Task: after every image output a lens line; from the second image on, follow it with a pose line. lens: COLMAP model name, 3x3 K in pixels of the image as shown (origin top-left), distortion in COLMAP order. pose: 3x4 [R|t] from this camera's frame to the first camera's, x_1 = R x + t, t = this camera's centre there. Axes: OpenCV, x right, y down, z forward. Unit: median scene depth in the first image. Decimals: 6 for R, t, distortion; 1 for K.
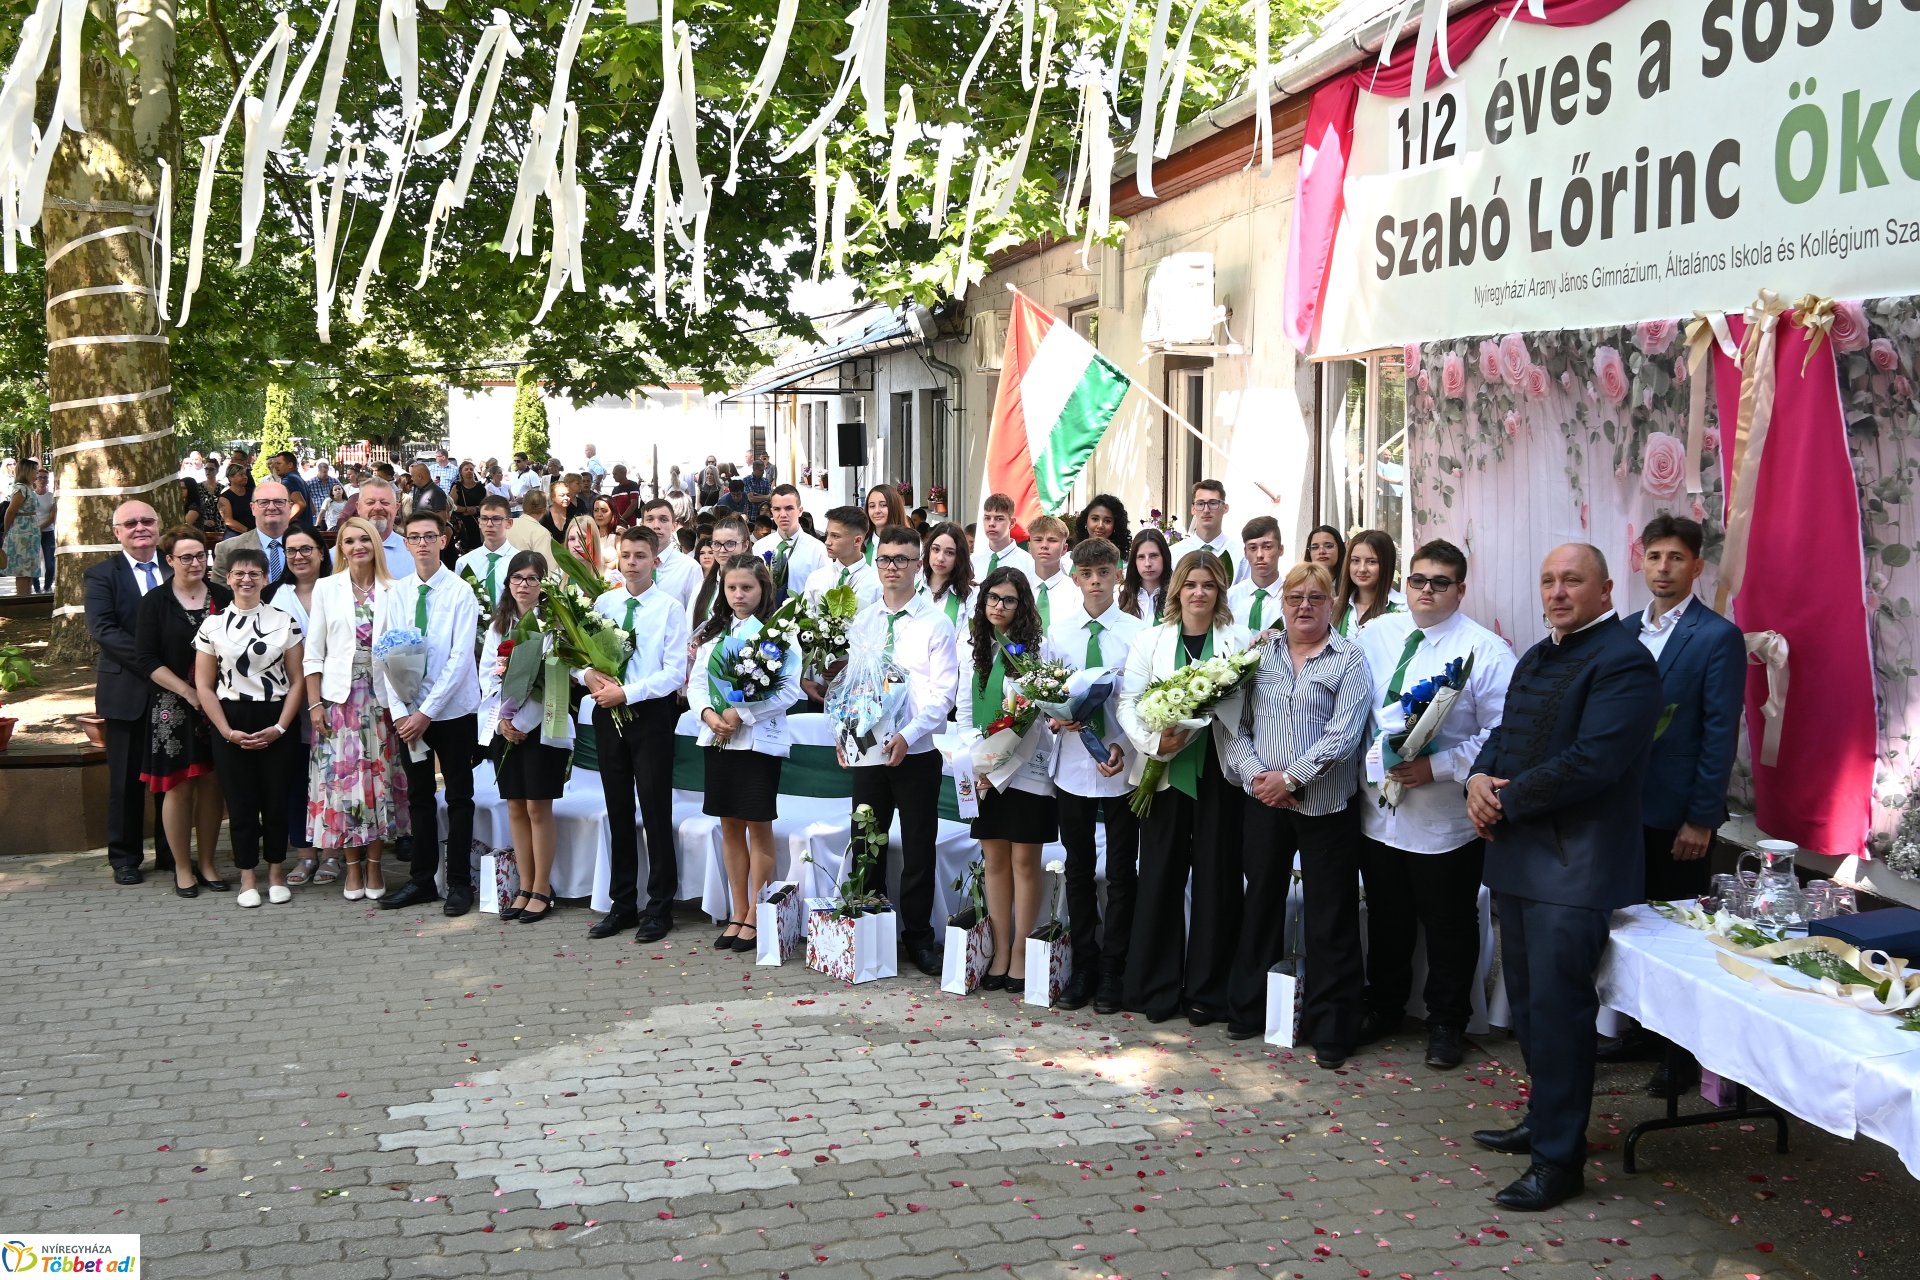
lens RADIAL K [[2140.7, 0, 960.0], [0, 2140.7, 640.0], [0, 0, 1]] dist [0.055482, -0.001500]
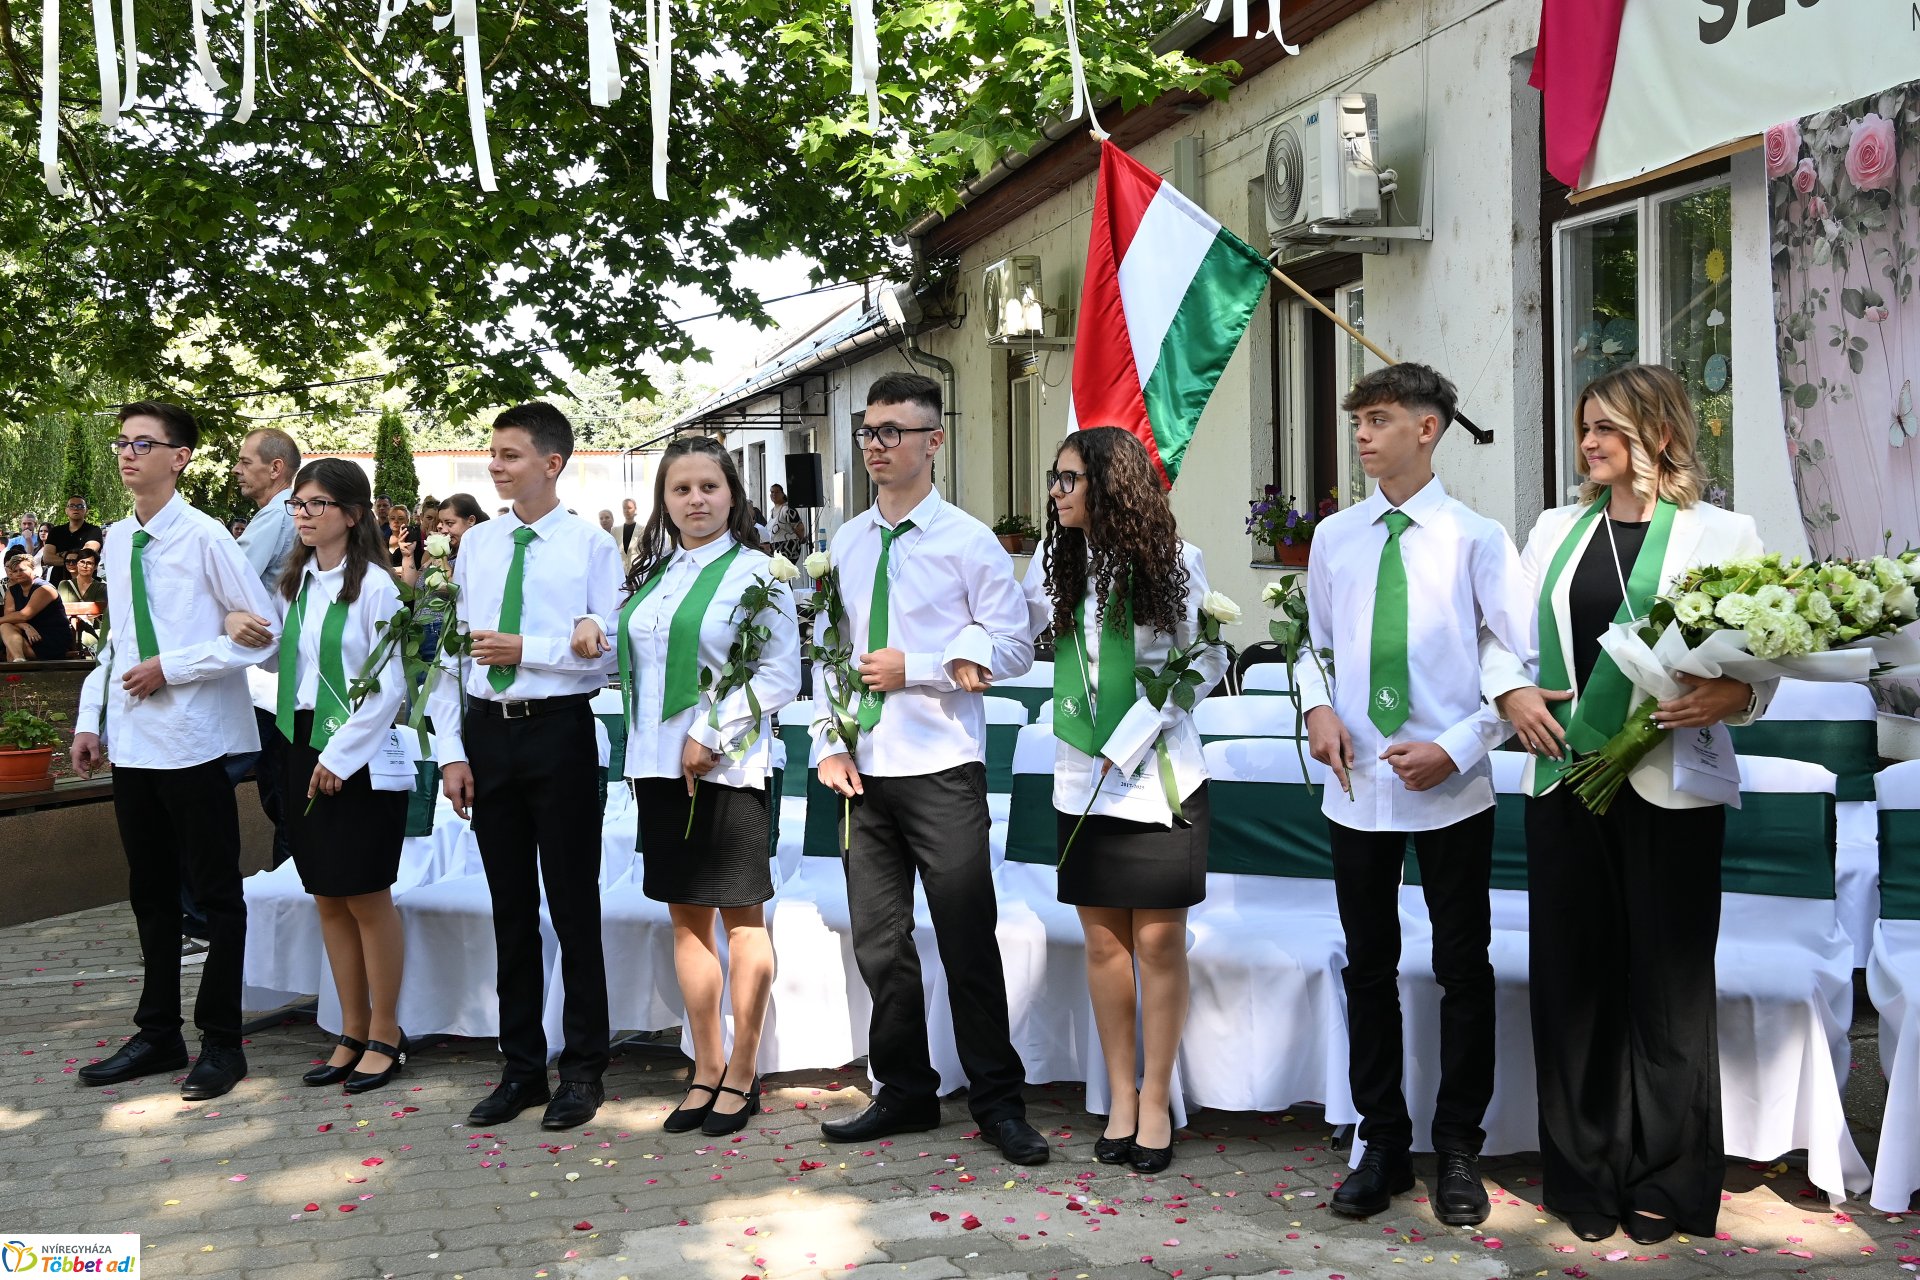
lens RADIAL K [[2140.7, 0, 960.0], [0, 2140.7, 640.0], [0, 0, 1]] dist [0.055482, -0.001500]
pose [[0.998465, -0.024582, 0.049635, -0.038431], [0.028170, 0.996939, -0.072933, 0.031662], [-0.047690, 0.074219, 0.996101, 0.231315]]
